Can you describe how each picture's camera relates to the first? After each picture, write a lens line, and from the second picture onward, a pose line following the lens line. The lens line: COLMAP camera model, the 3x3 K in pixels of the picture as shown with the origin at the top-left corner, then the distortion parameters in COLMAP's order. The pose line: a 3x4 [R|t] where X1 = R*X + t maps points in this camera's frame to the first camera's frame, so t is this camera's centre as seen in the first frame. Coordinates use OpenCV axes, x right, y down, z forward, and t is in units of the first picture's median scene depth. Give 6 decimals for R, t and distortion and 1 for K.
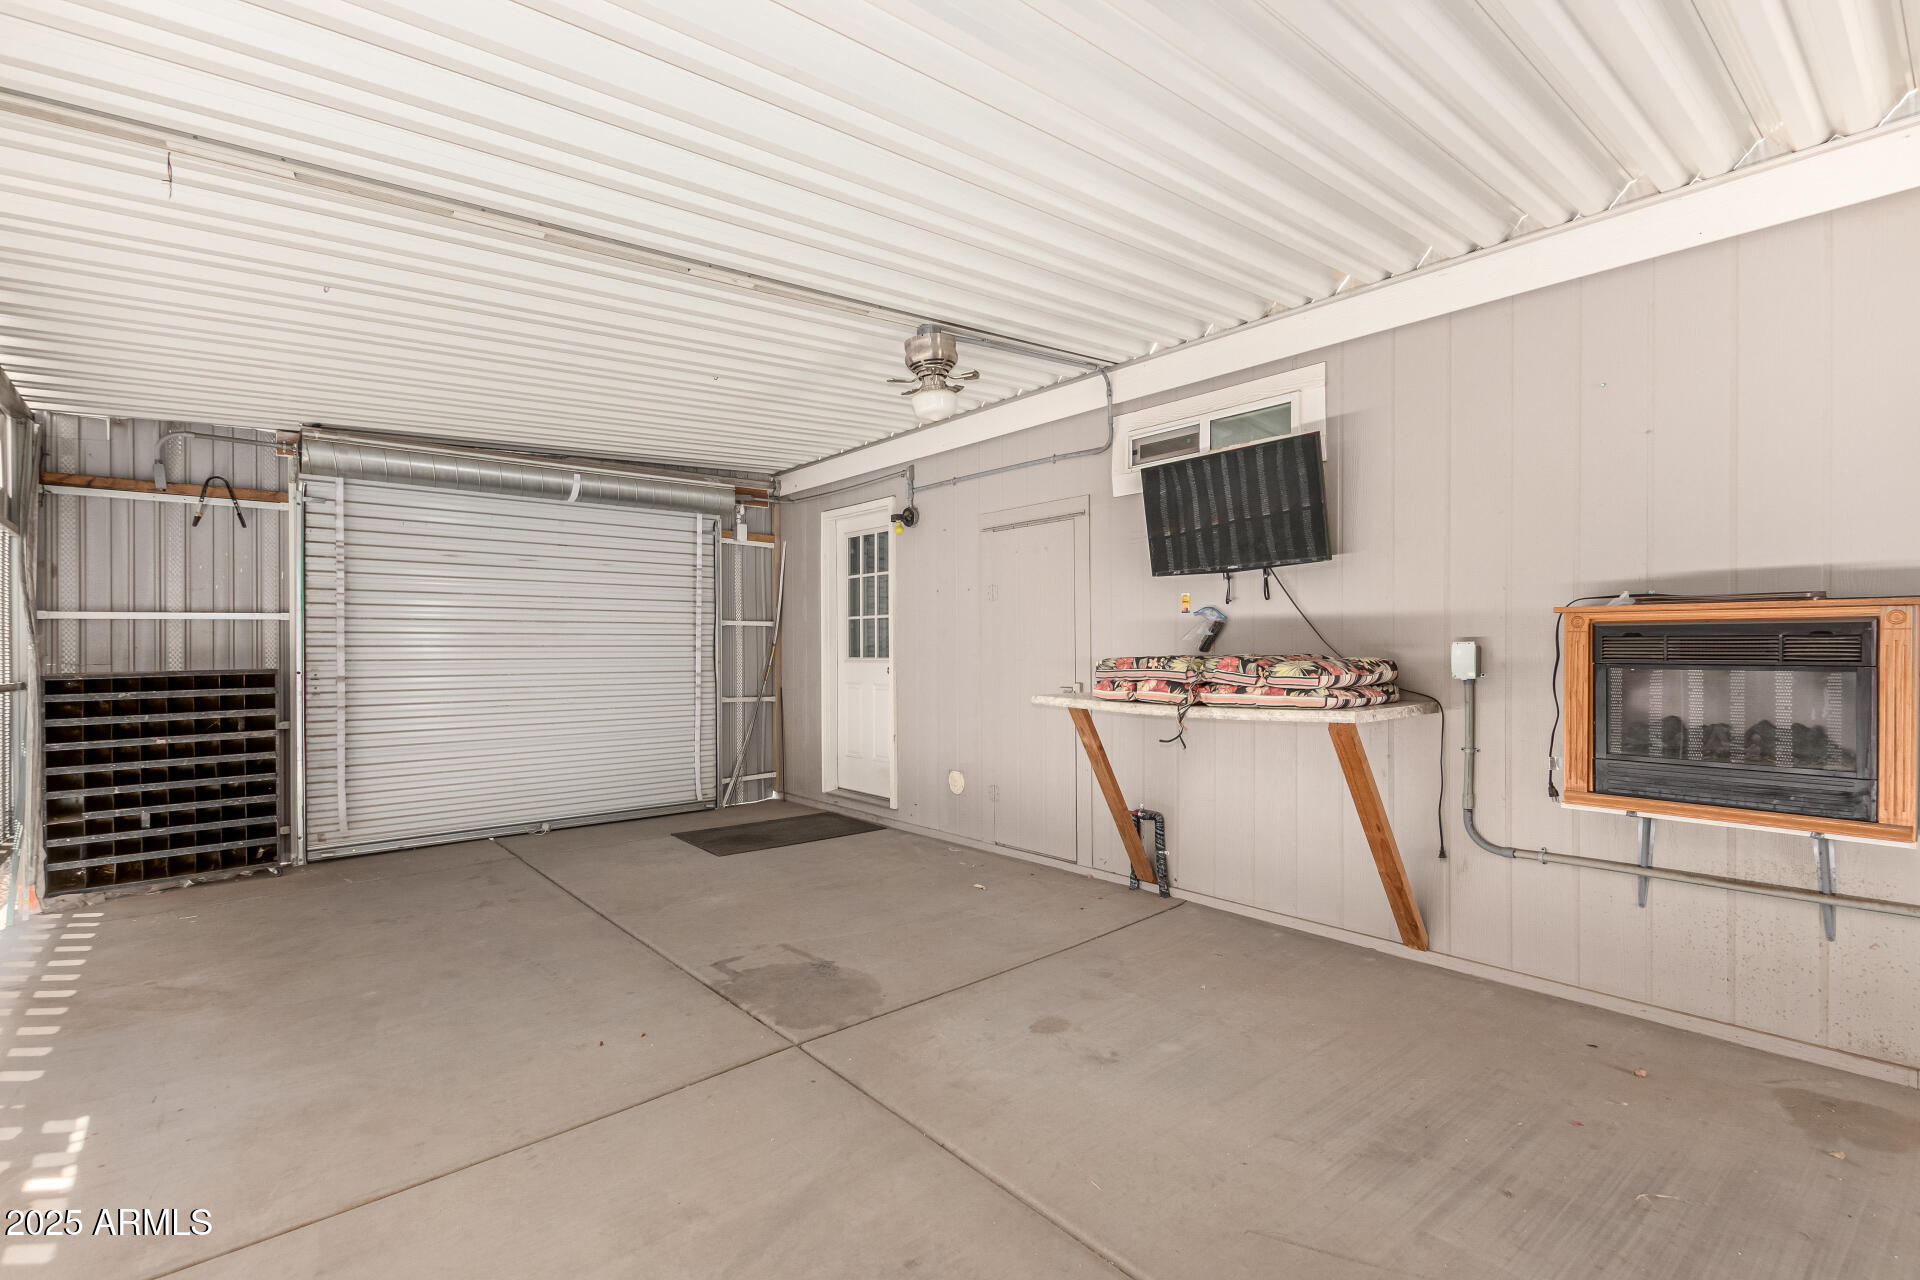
lens RADIAL K [[881.5, 0, 960.0], [0, 881.5, 648.3], [0, 0, 1]] dist [0.003771, -0.000867]
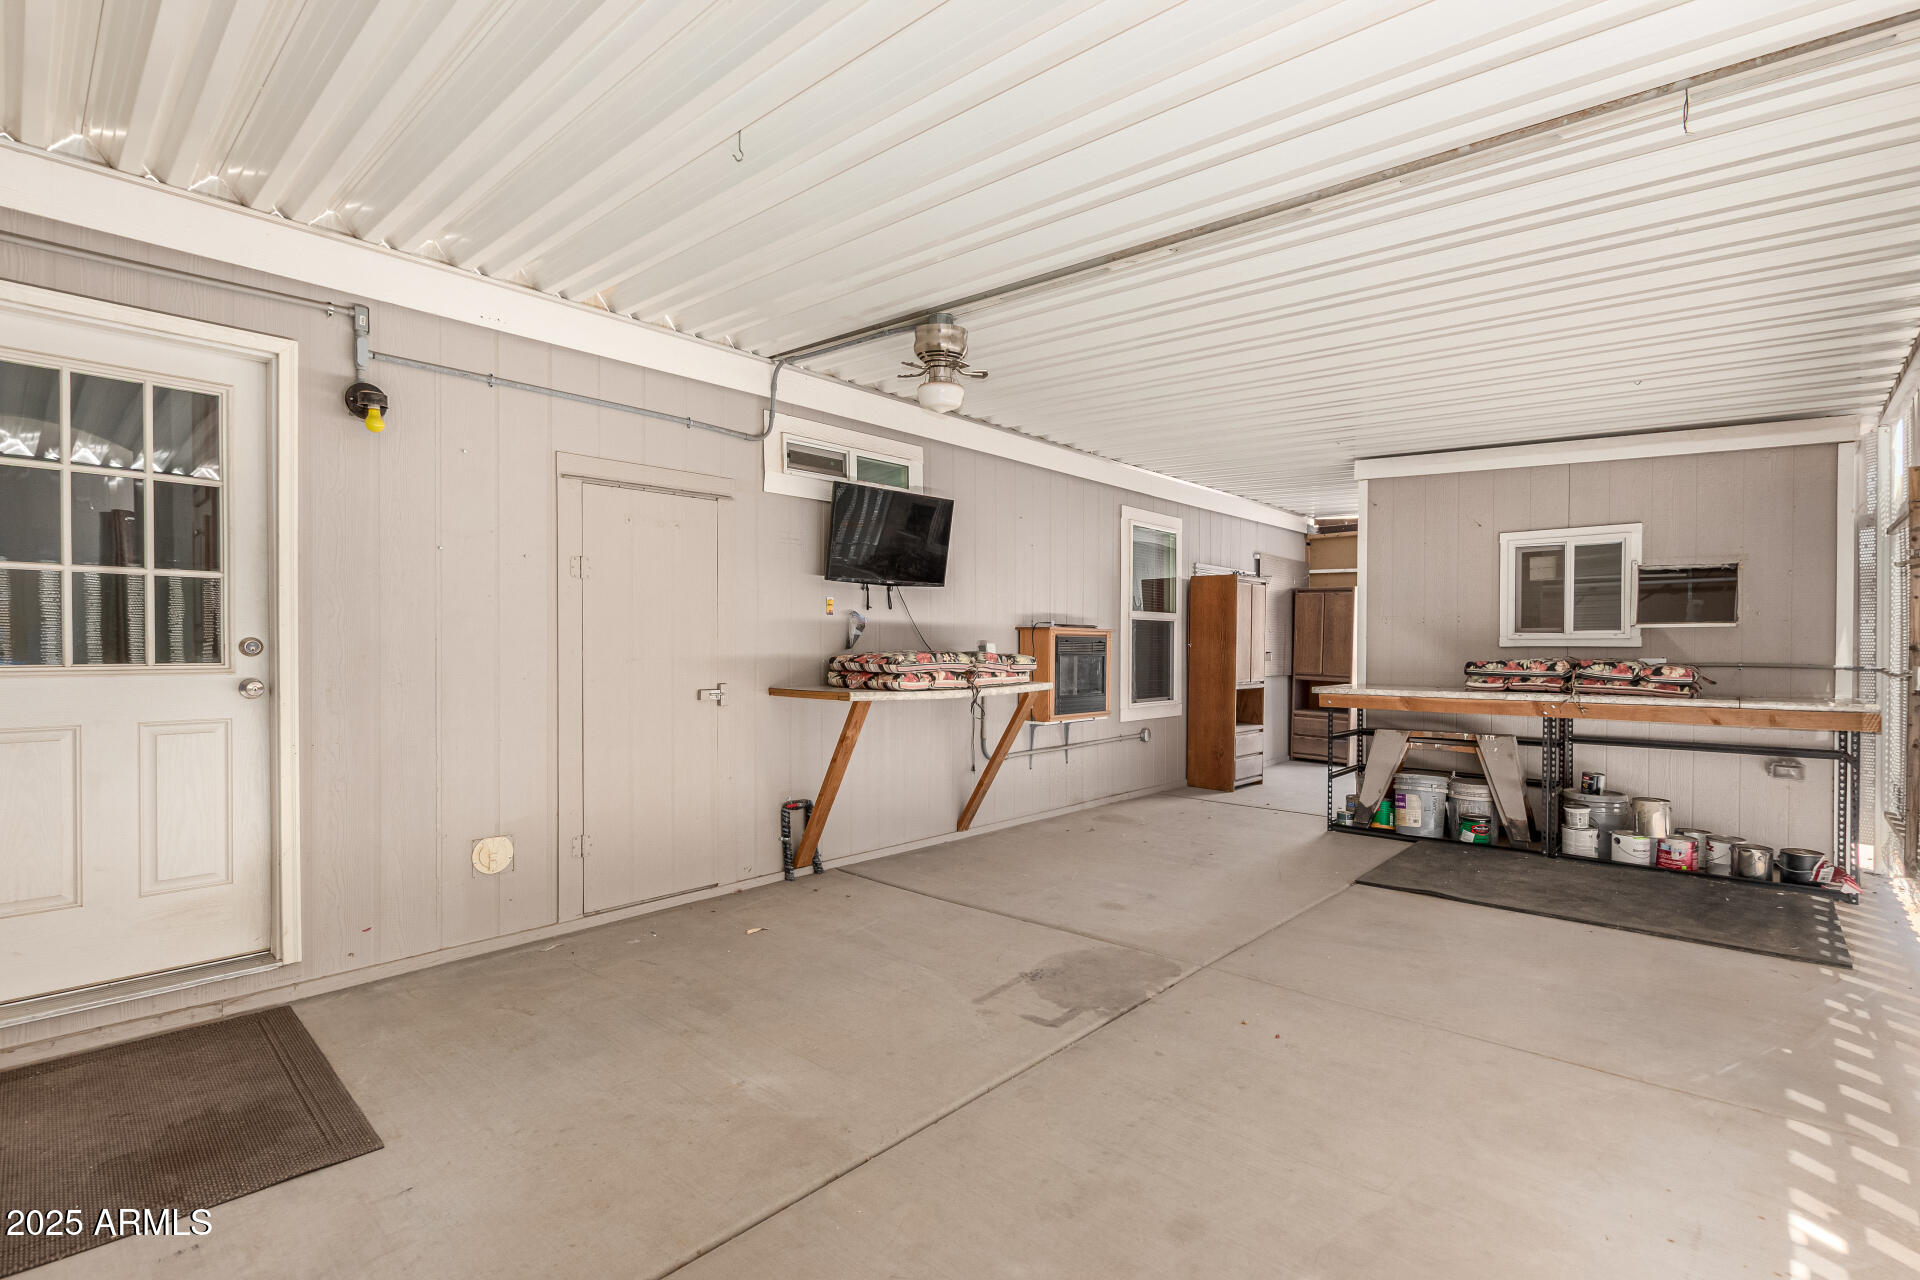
lens RADIAL K [[885.4, 0, 969.8], [0, 885.4, 653.2], [0, 0, 1]] dist [0.007221, -0.000095]
pose [[-0.132471, -0.003888, 0.991179, -0.985427], [0.000105, 0.999992, 0.003936, 0.005044], [-0.991187, 0.000625, -0.132469, 1.072797]]
